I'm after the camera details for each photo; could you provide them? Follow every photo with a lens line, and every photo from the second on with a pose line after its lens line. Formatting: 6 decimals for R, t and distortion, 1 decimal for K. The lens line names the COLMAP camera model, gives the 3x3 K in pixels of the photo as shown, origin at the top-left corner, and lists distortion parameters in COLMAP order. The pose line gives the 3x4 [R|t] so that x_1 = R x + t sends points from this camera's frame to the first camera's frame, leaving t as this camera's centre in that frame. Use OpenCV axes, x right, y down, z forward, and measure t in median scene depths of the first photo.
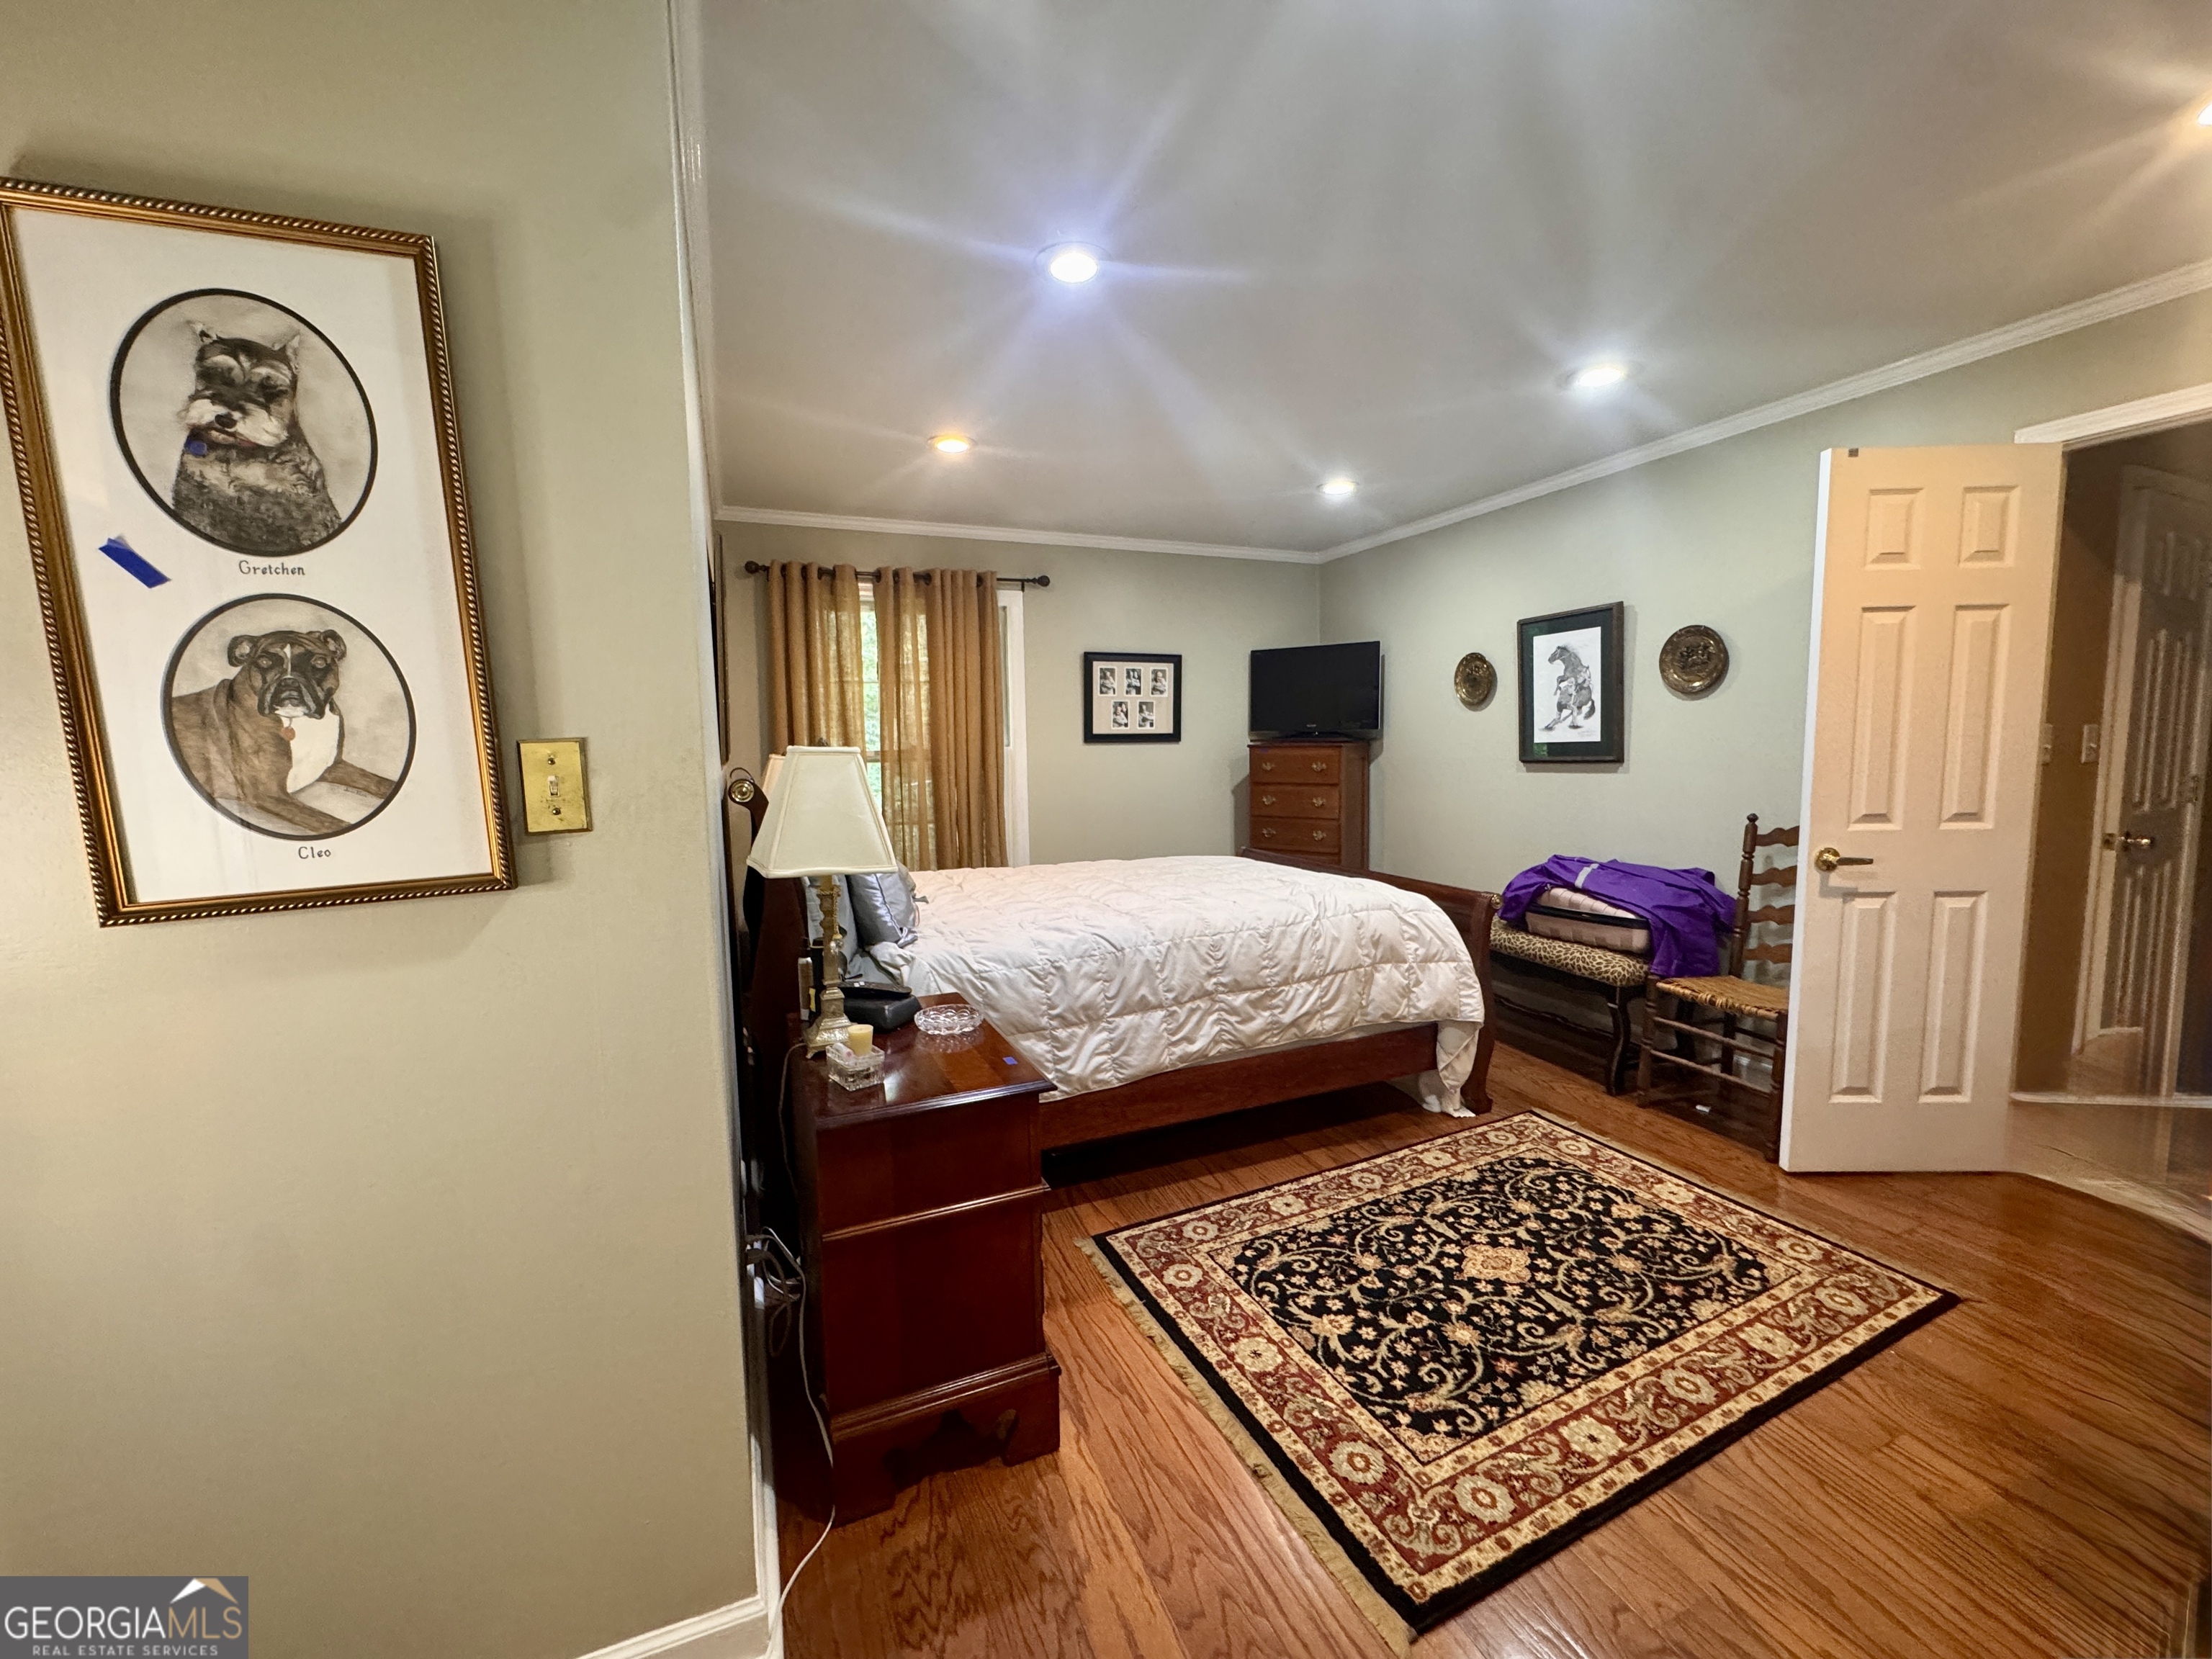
lens RADIAL K [[877.9, 0, 1103.5], [0, 877.9, 829.5], [0, 0, 1]] dist [0.000323, -0.001228]
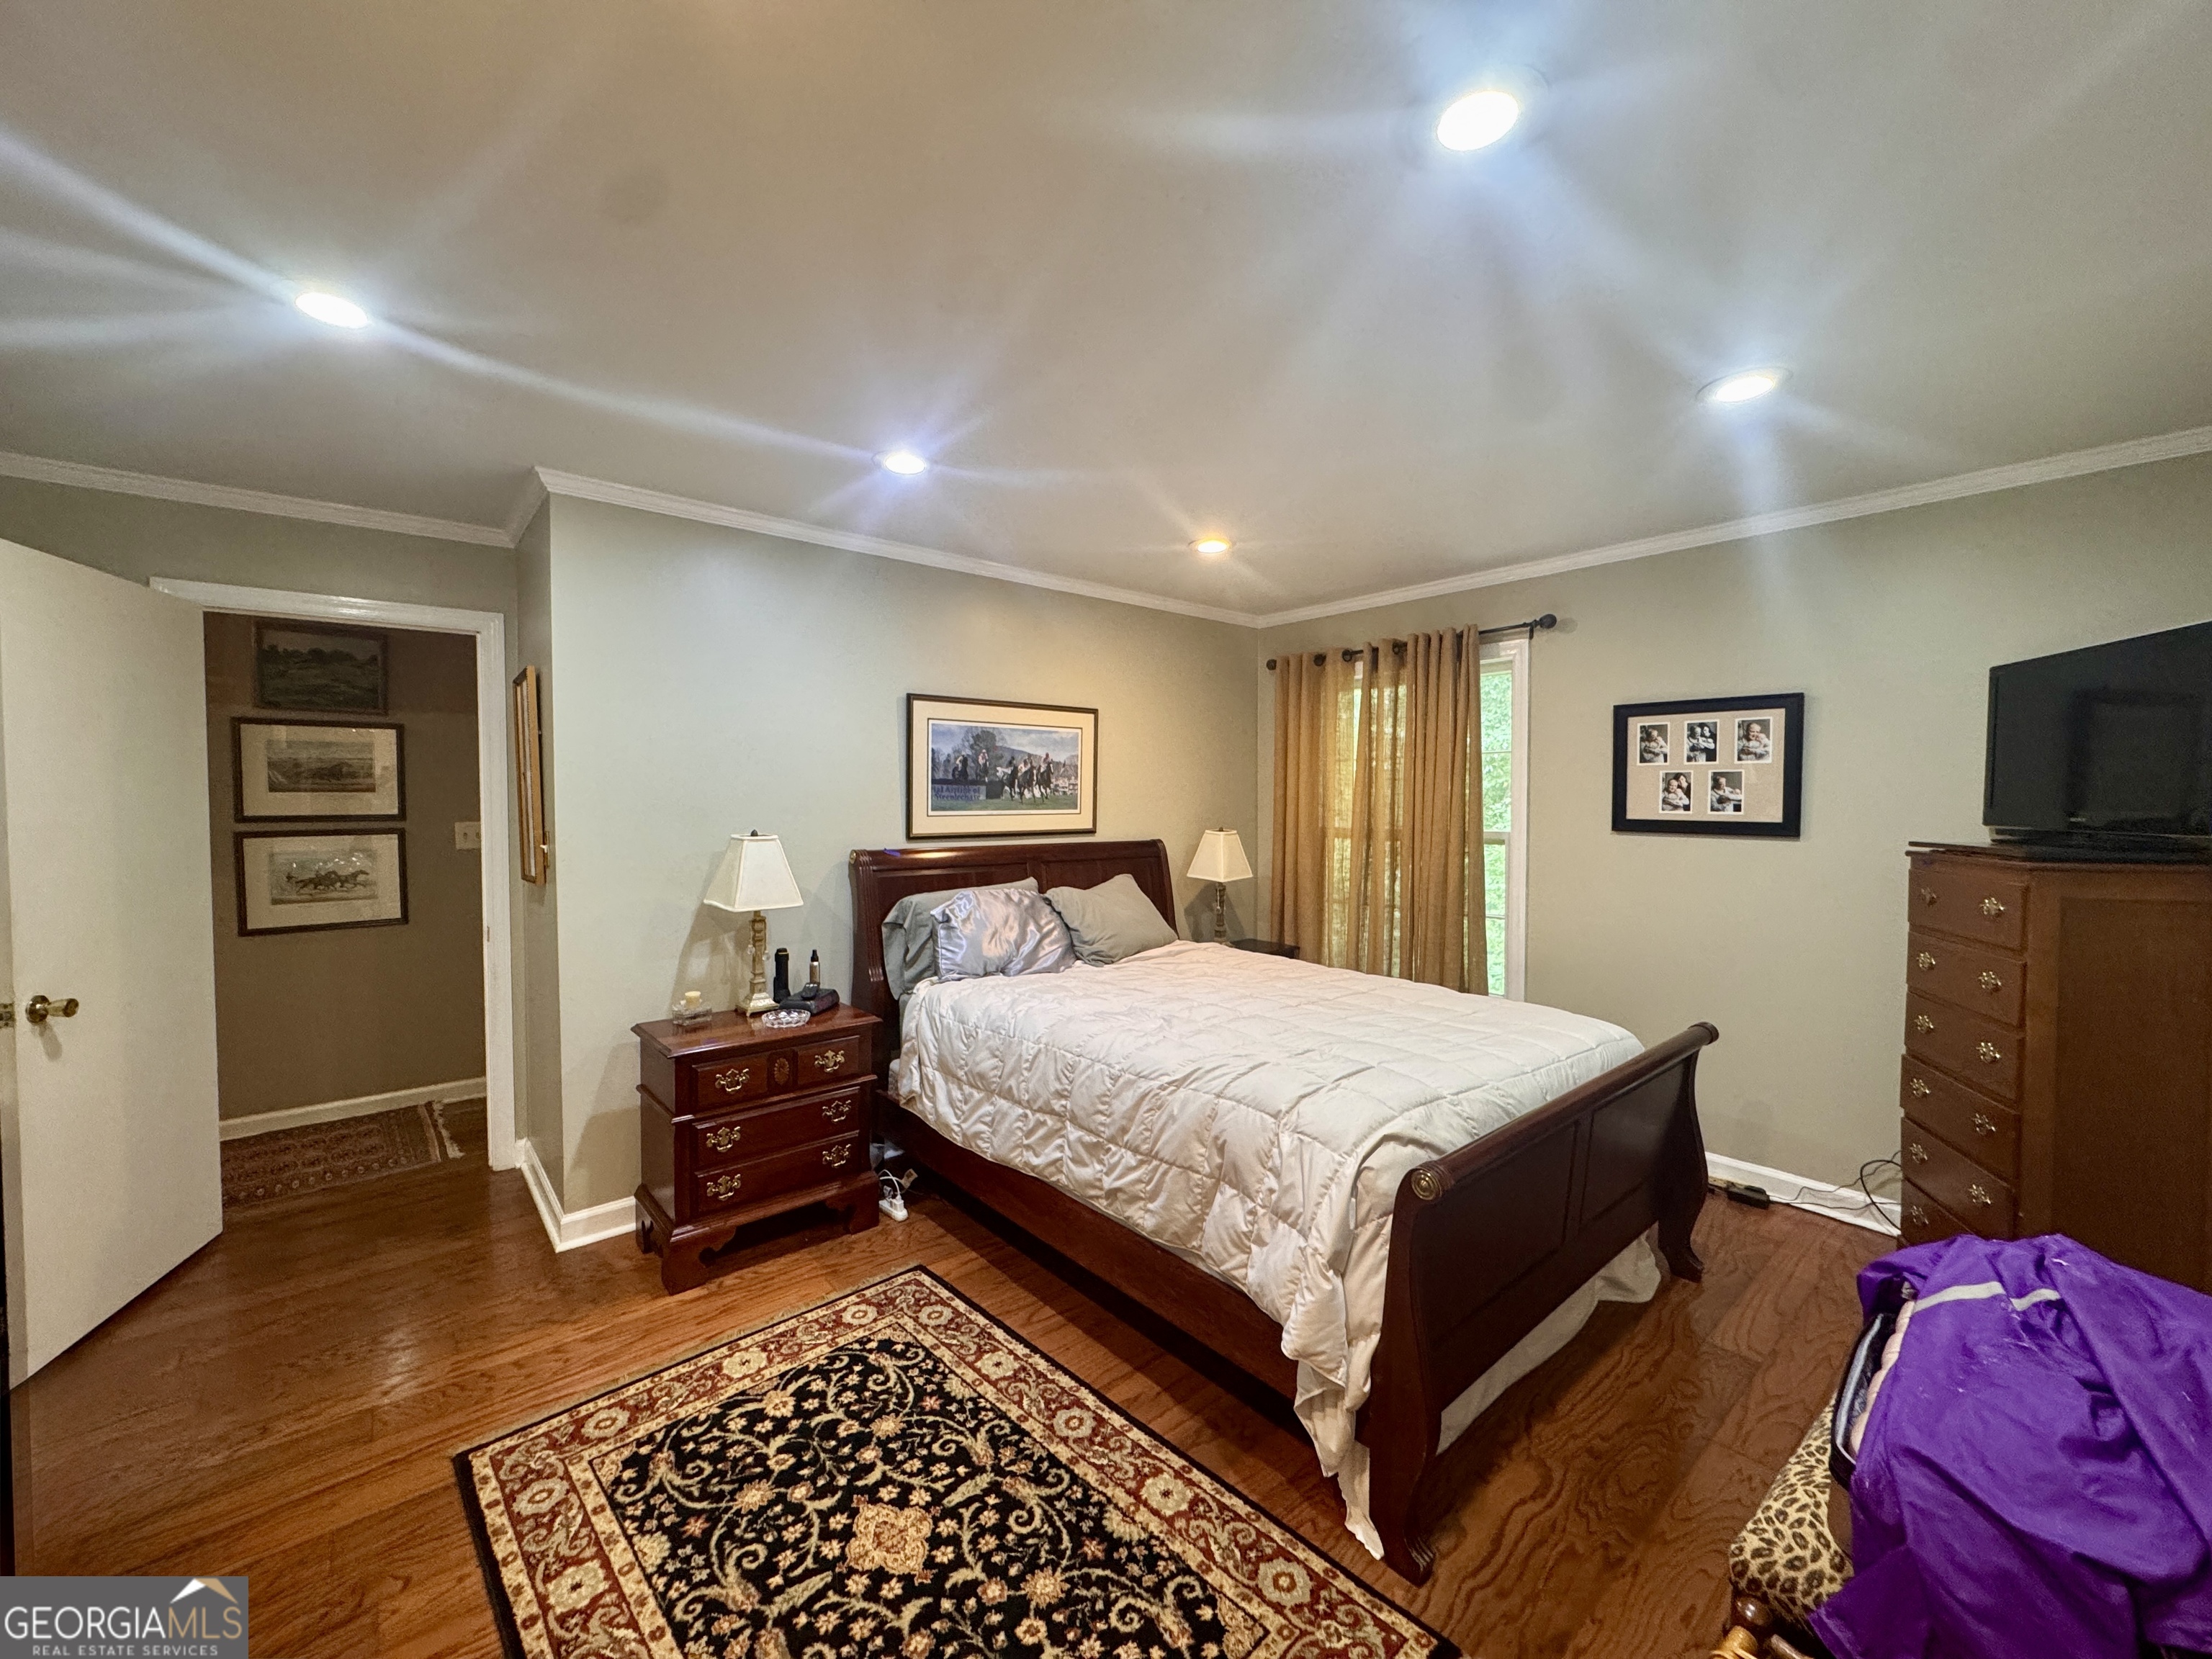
lens RADIAL K [[877.9, 0, 1112.2], [0, 877.9, 826.4], [0, 0, 1]] dist [0.000323, -0.001228]
pose [[0.306795, 0.047806, -0.950574, 1.204746], [-0.100533, 0.994778, 0.017582, -0.166652], [0.946451, 0.090170, 0.309999, 0.877317]]
